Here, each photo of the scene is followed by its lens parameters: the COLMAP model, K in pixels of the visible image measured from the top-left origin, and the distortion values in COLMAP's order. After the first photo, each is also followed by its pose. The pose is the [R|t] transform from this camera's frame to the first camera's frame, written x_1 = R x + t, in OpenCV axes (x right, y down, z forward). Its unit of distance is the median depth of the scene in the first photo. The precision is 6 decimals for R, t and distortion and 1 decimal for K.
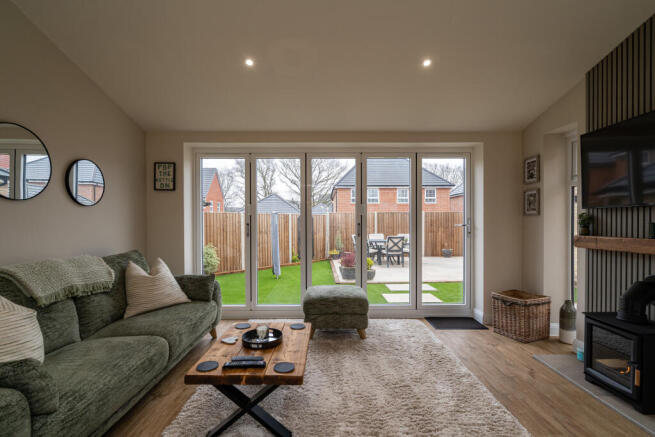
lens RADIAL K [[297.3, 0, 327.6], [0, 297.3, 223.8], [0, 0, 1]] dist [-0.006605, 0.002061]
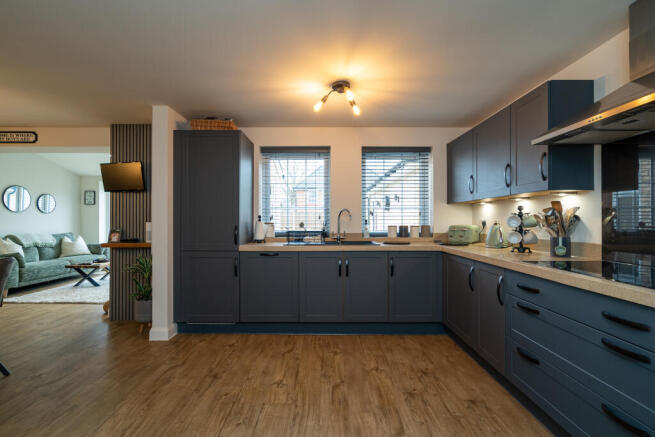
lens RADIAL K [[297.3, 0, 325.6], [0, 297.3, 220.2], [0, 0, 1]] dist [-0.006605, 0.002061]
pose [[0.999827, 0.001364, -0.018537, 1.388203], [-0.001430, 0.999993, -0.003542, 0.001899], [0.018532, 0.003568, 0.999822, -1.264721]]
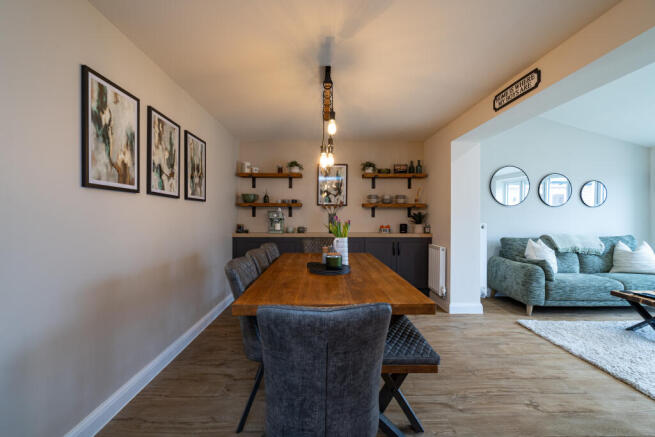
lens RADIAL K [[297.3, 0, 321.5], [0, 297.3, 215.9], [0, 0, 1]] dist [-0.006605, 0.002061]
pose [[-0.004369, -0.001488, -0.999989, 0.867068], [-0.006005, 0.999981, -0.001462, 0.003278], [0.999972, 0.005999, -0.004377, -0.552064]]
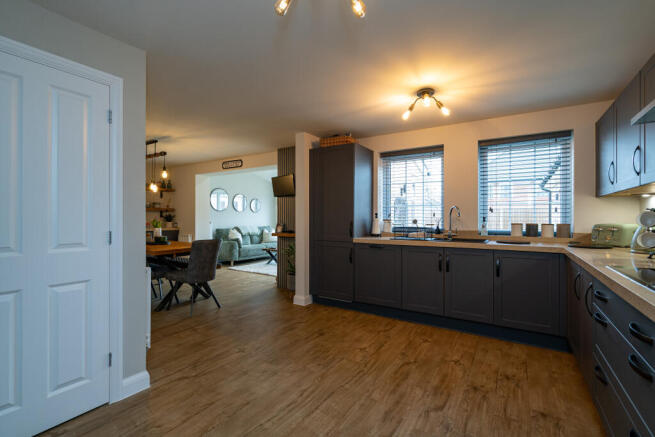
lens RADIAL K [[297.3, 0, 327.8], [0, 297.3, 220.0], [0, 0, 1]] dist [-0.006605, 0.002061]
pose [[0.835856, 0.008252, -0.548887, 1.683916], [-0.005745, 0.999964, 0.006284, 0.003827], [0.548919, -0.002099, 0.835873, -1.350779]]
